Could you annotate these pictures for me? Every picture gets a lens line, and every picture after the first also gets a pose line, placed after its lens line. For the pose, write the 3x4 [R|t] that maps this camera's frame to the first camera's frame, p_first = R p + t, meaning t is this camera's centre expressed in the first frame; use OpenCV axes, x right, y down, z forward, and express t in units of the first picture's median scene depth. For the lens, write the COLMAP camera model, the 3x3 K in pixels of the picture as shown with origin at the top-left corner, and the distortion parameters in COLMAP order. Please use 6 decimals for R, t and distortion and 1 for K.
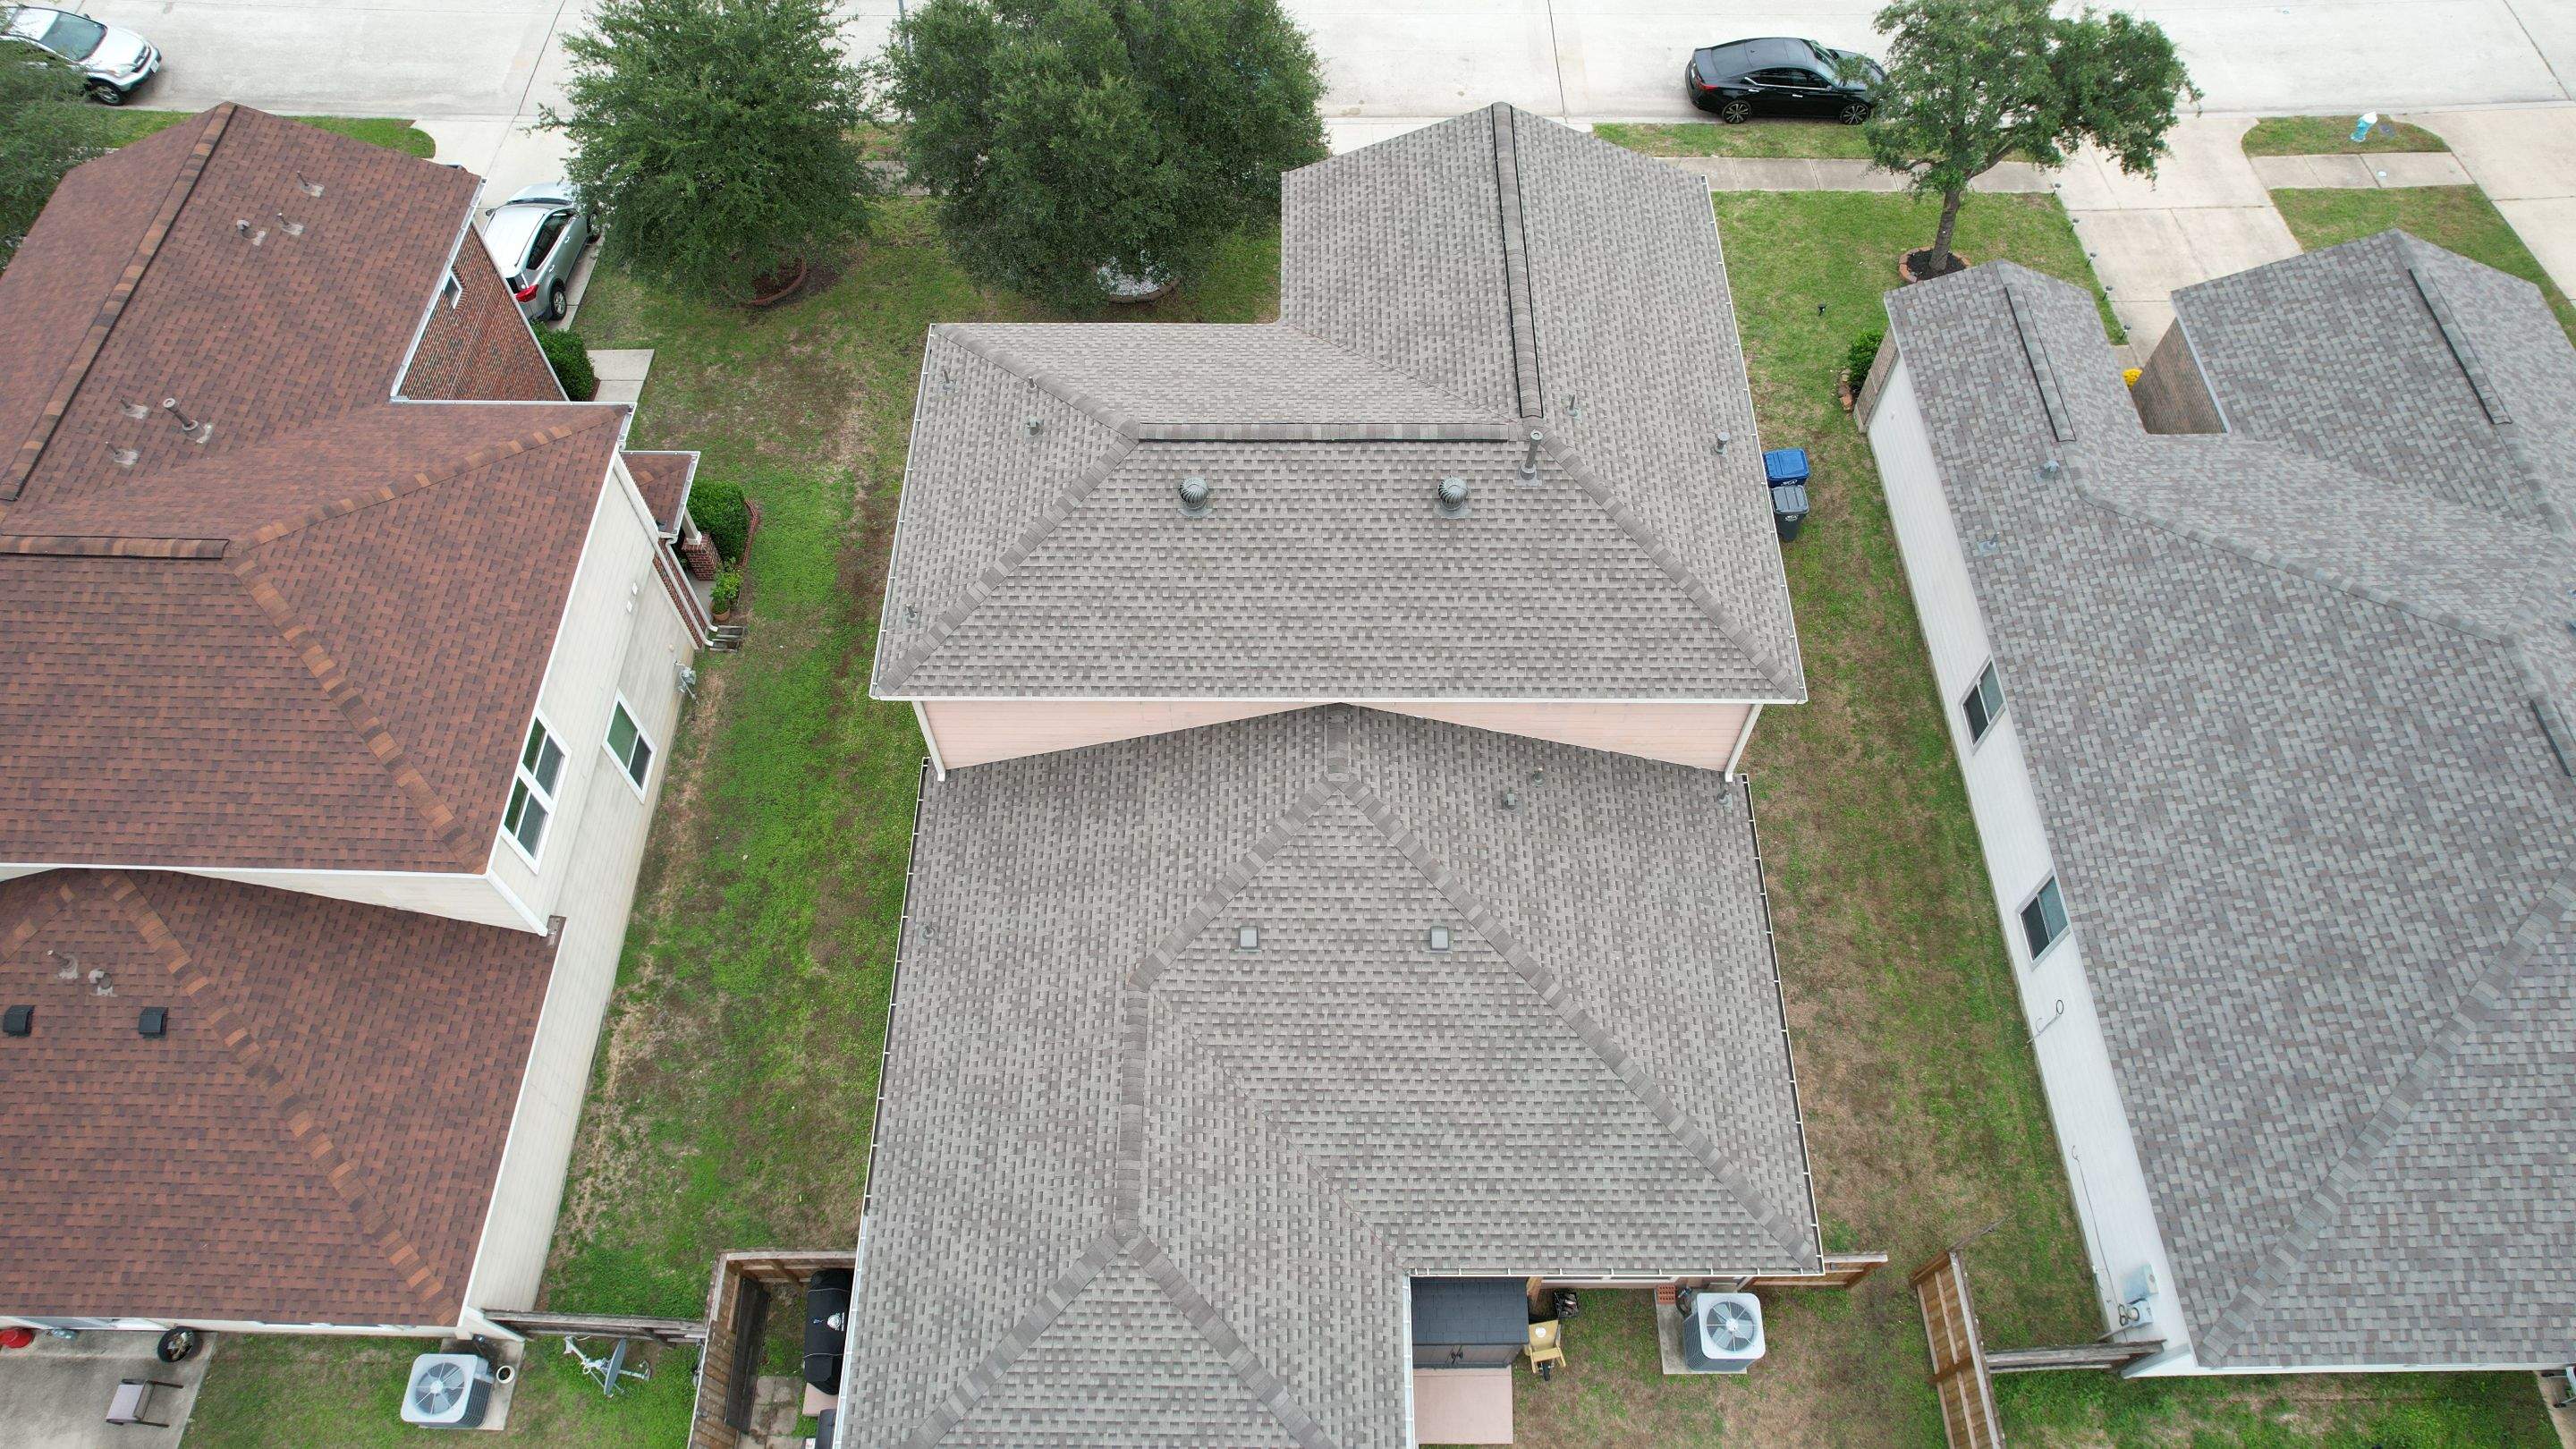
lens RADIAL K [[1637.5, 0, 1280.3], [0, 1637.5, 712.3], [0, 0, 1]] dist [-0.063237, 0.046442]
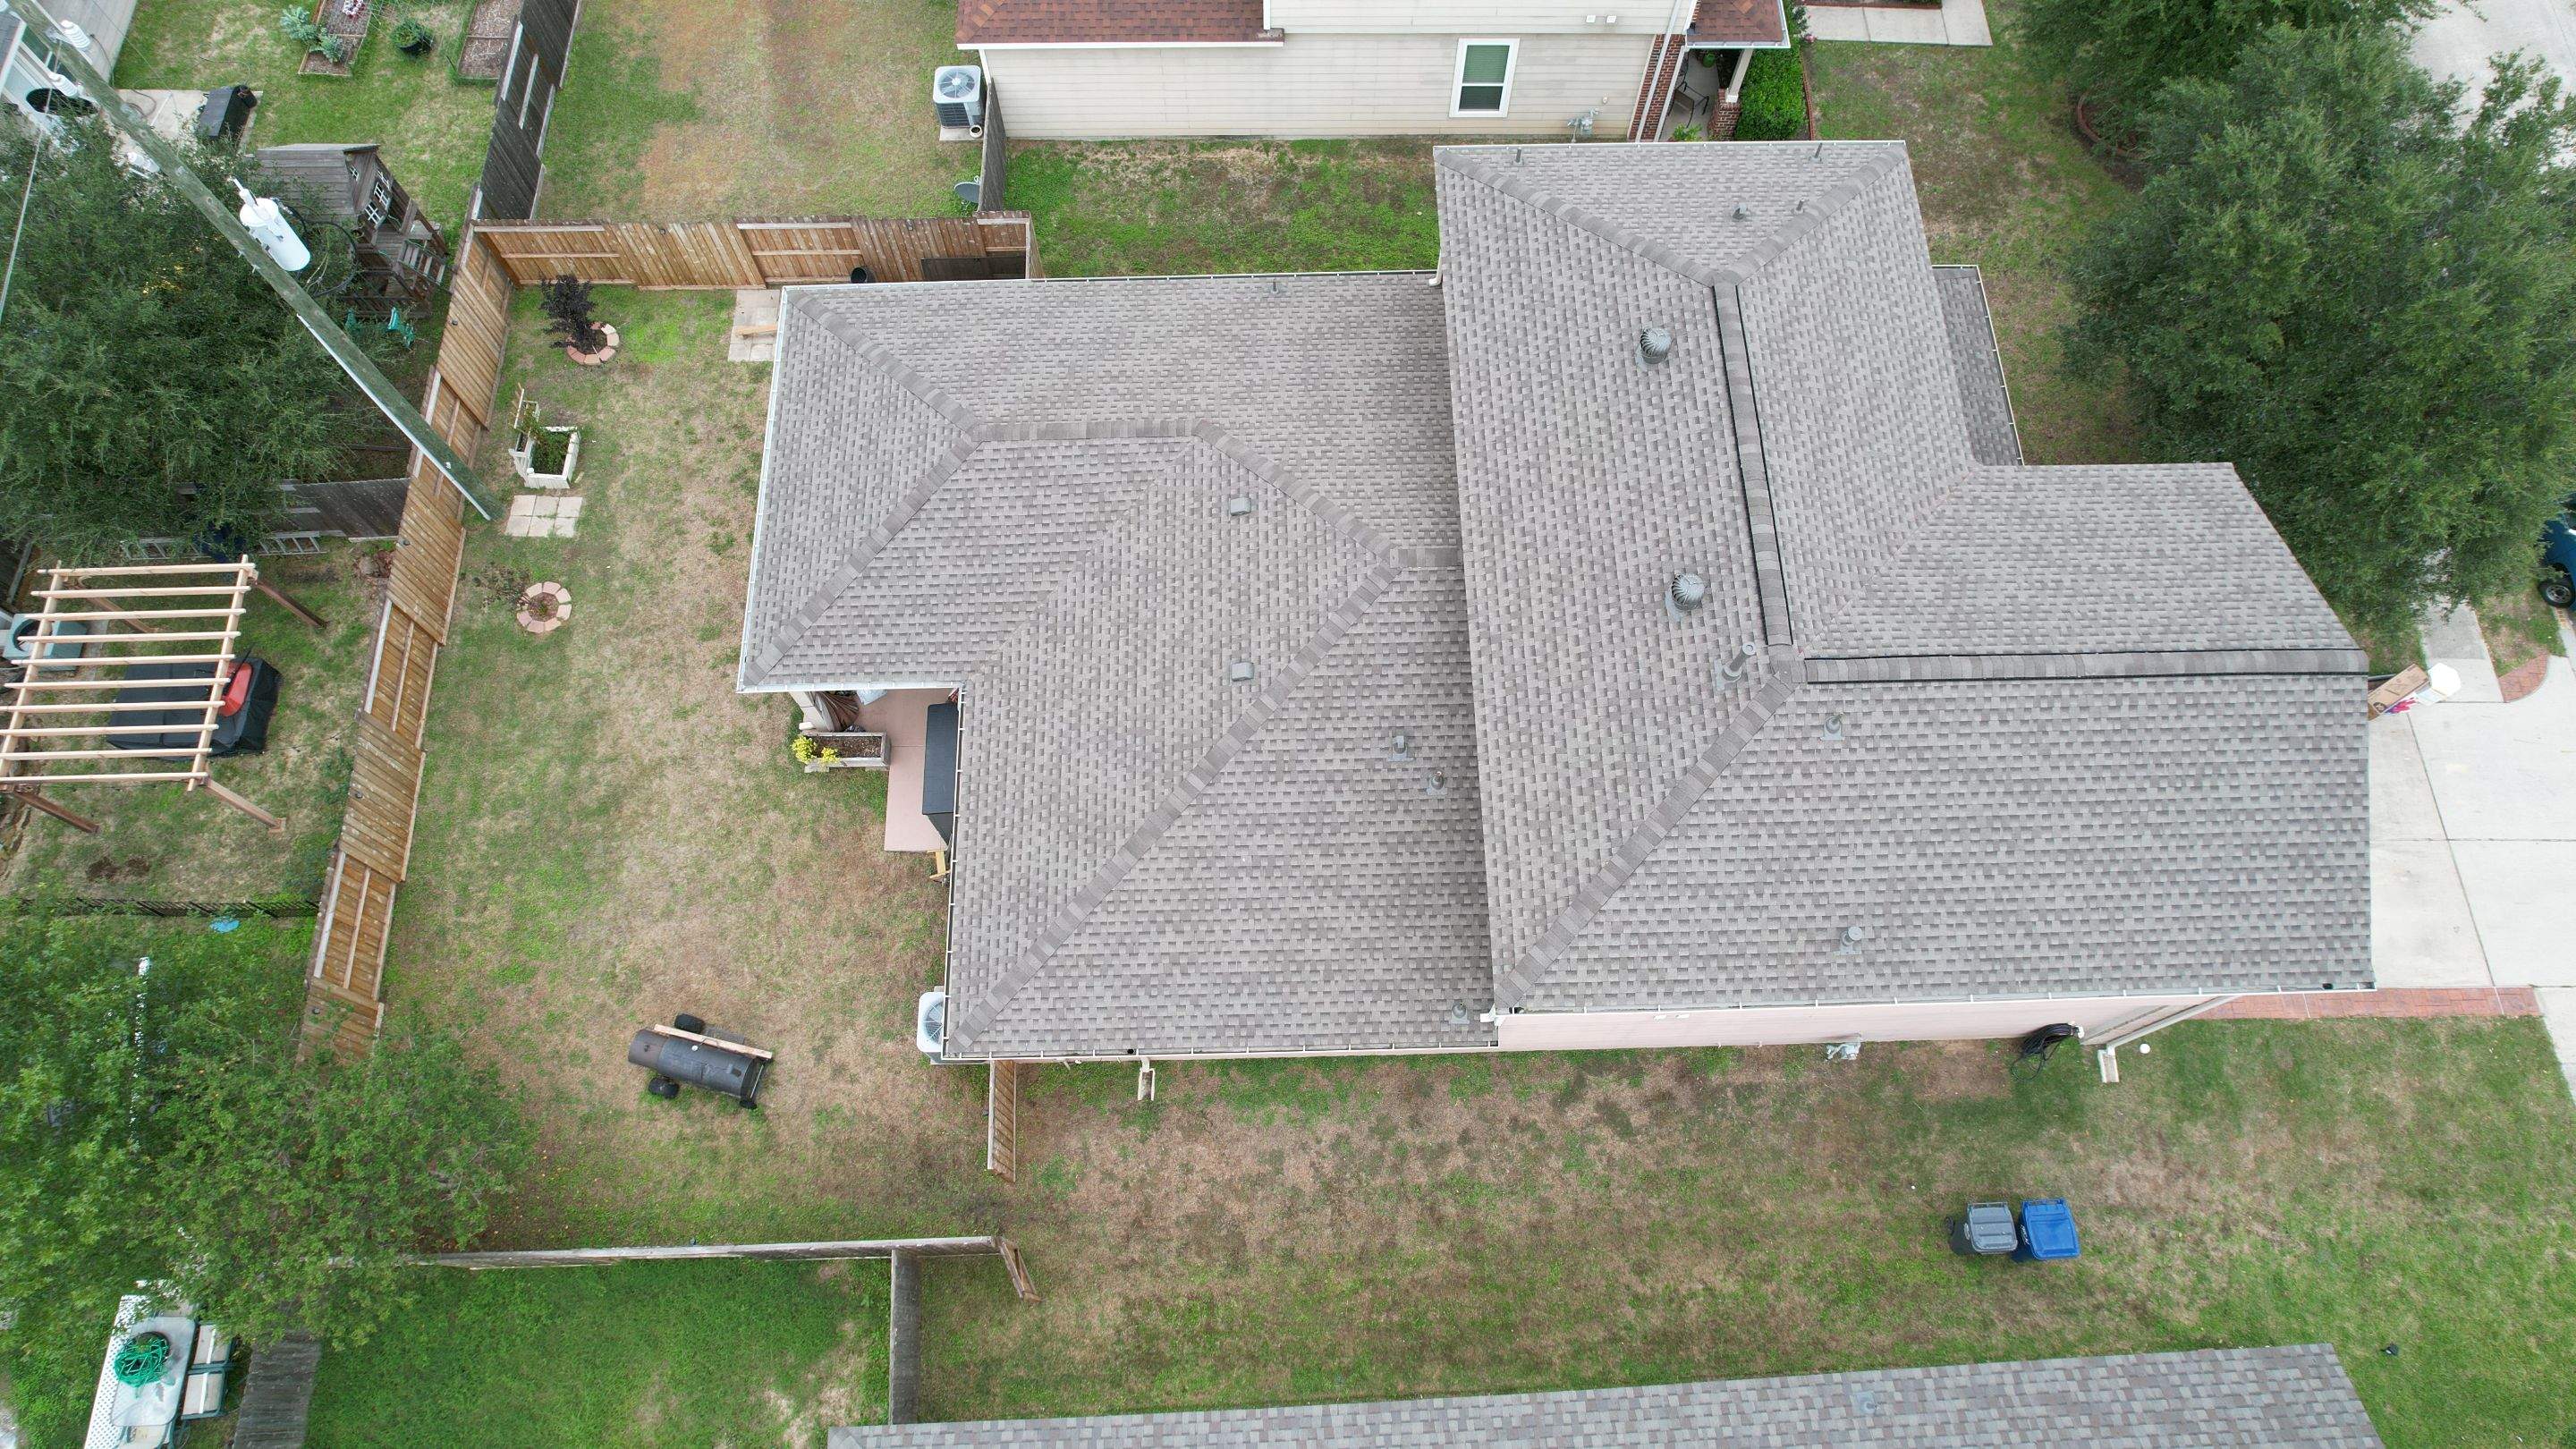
lens RADIAL K [[1642.6, 0, 1285.4], [0, 1642.6, 717.3], [0, 0, 1]] dist [-0.078616, 0.070597]
pose [[0.029509, 0.929454, -0.367755, 0.493653], [-0.850460, 0.216664, 0.479348, -0.362684], [0.525211, 0.298616, 0.796858, 0.207695]]
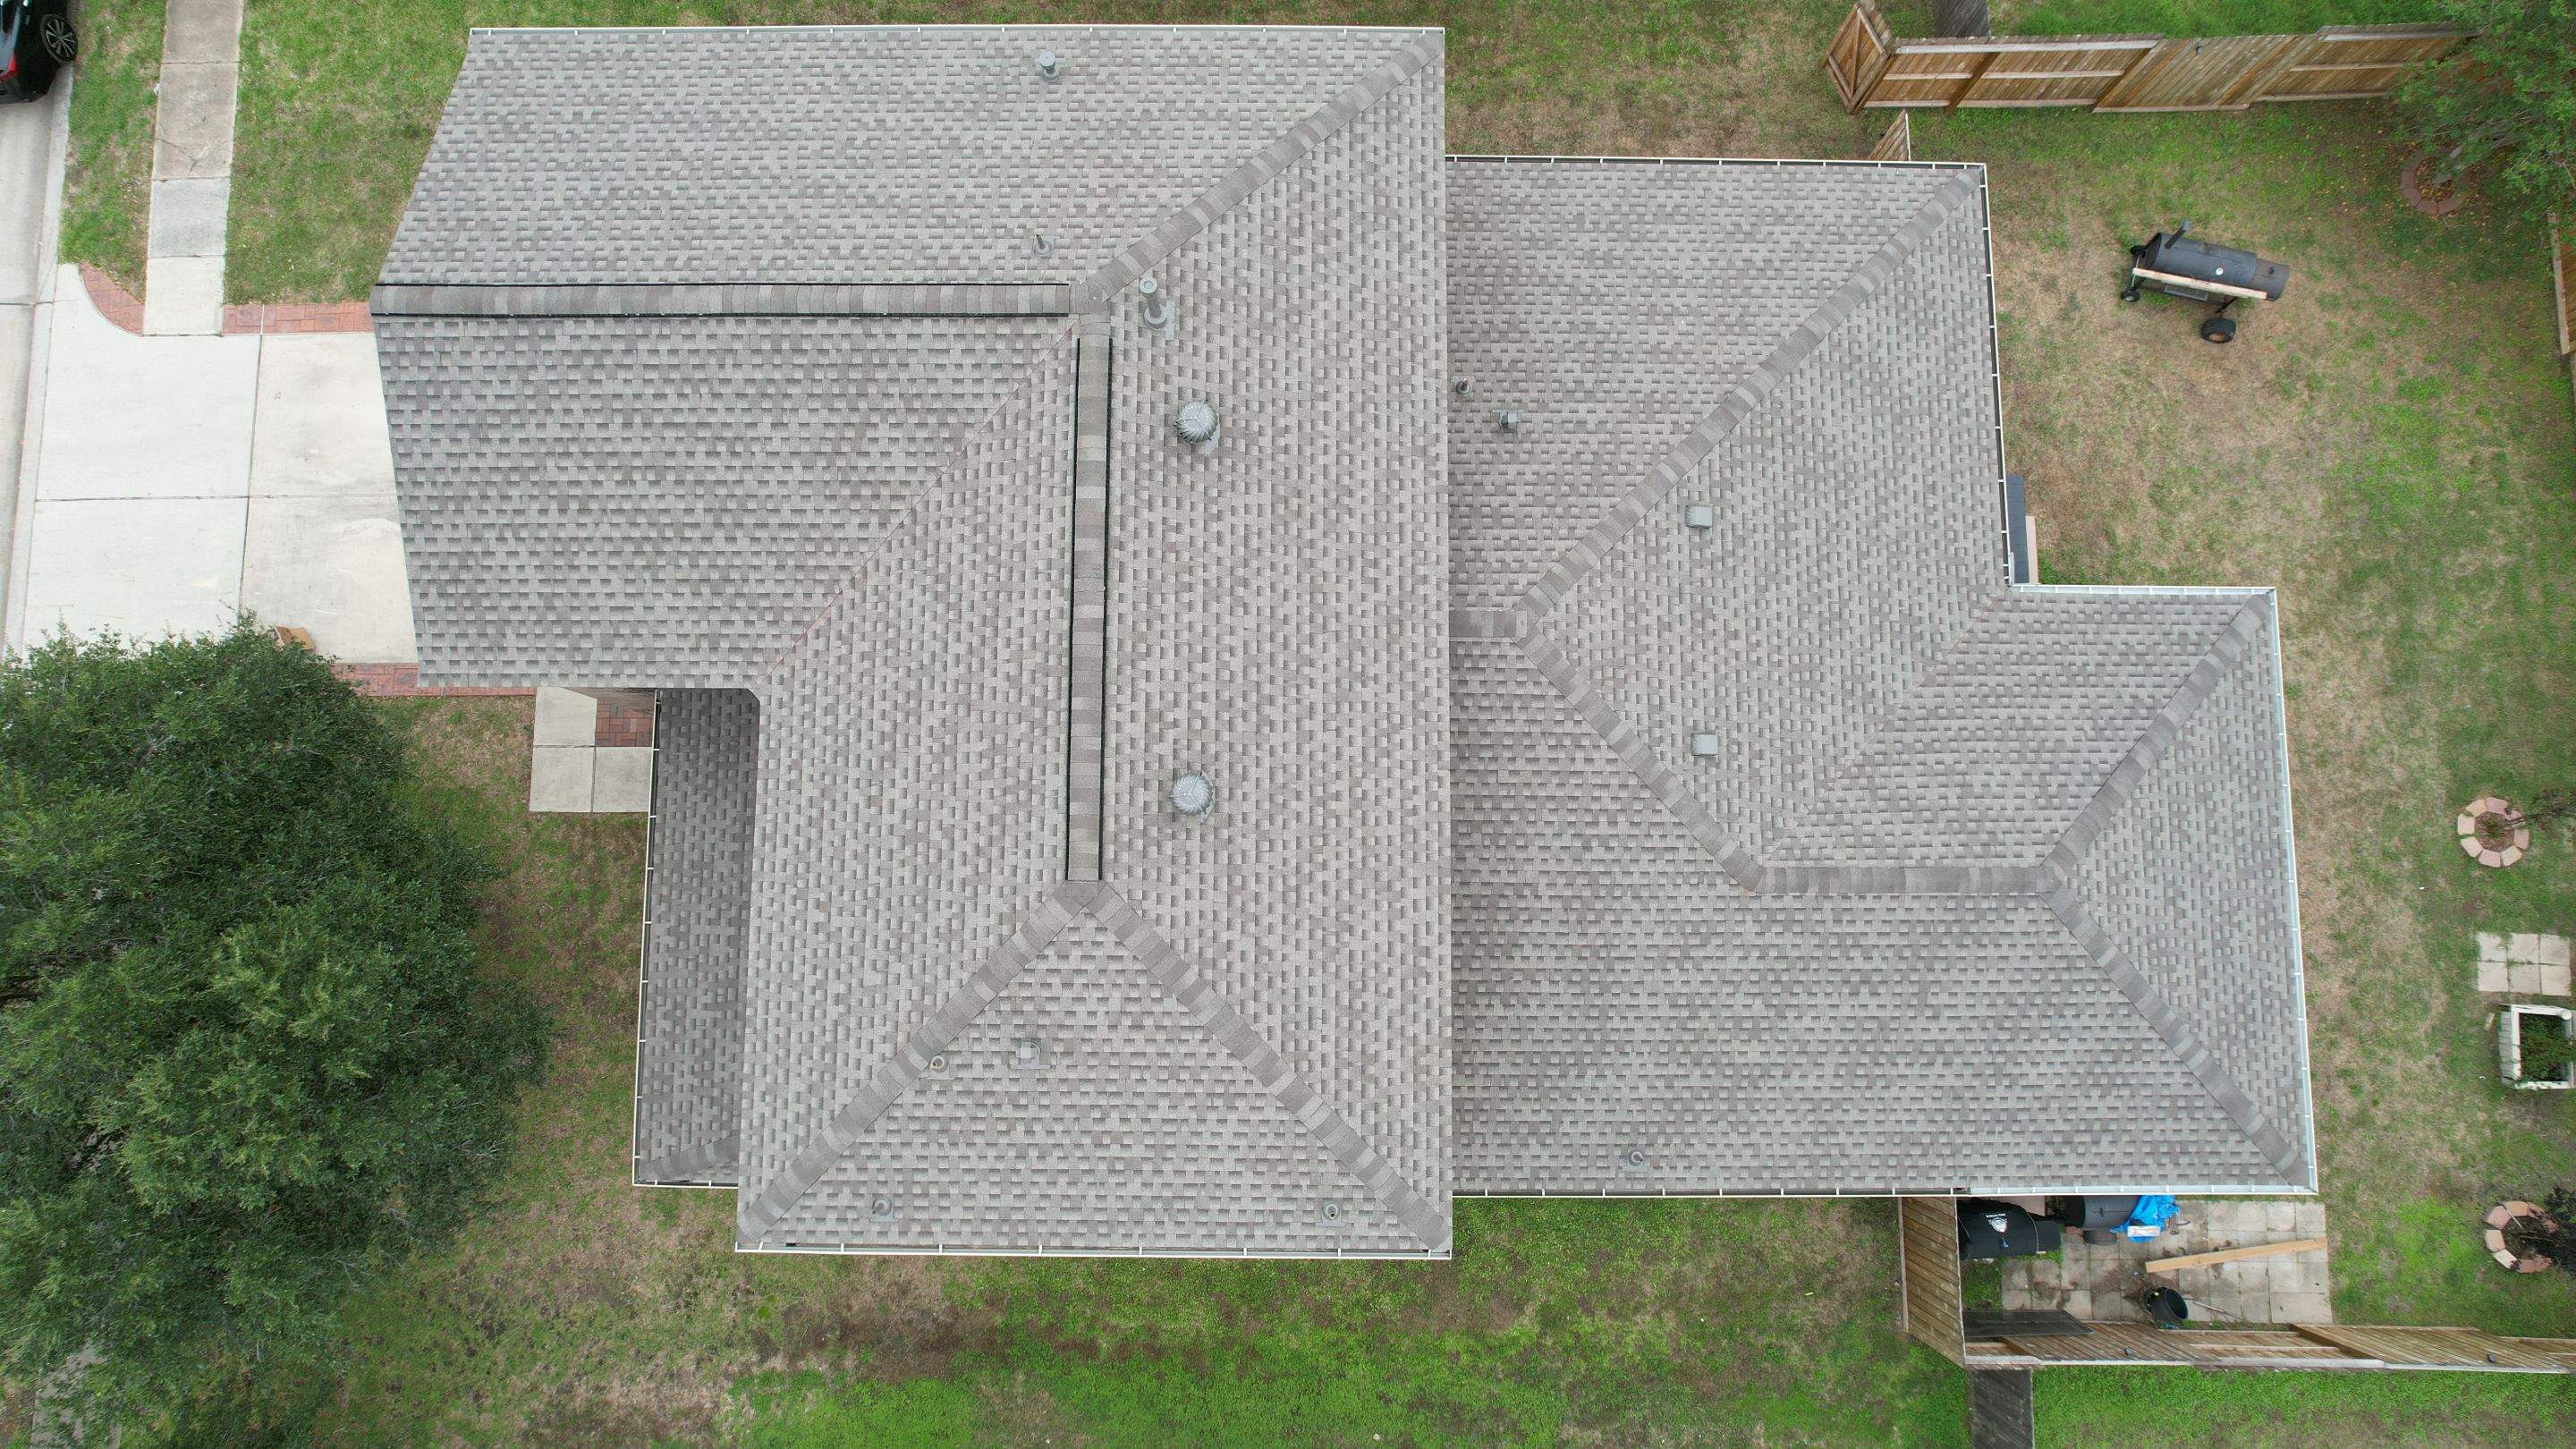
lens RADIAL K [[1637.5, 0, 1280.3], [0, 1637.5, 712.3], [0, 0, 1]] dist [-0.063237, 0.046442]
pose [[0.000483, -0.991560, 0.129647, -0.108010], [0.854194, 0.067820, 0.515512, -0.460386], [-0.519954, 0.110494, 0.847018, 0.413027]]
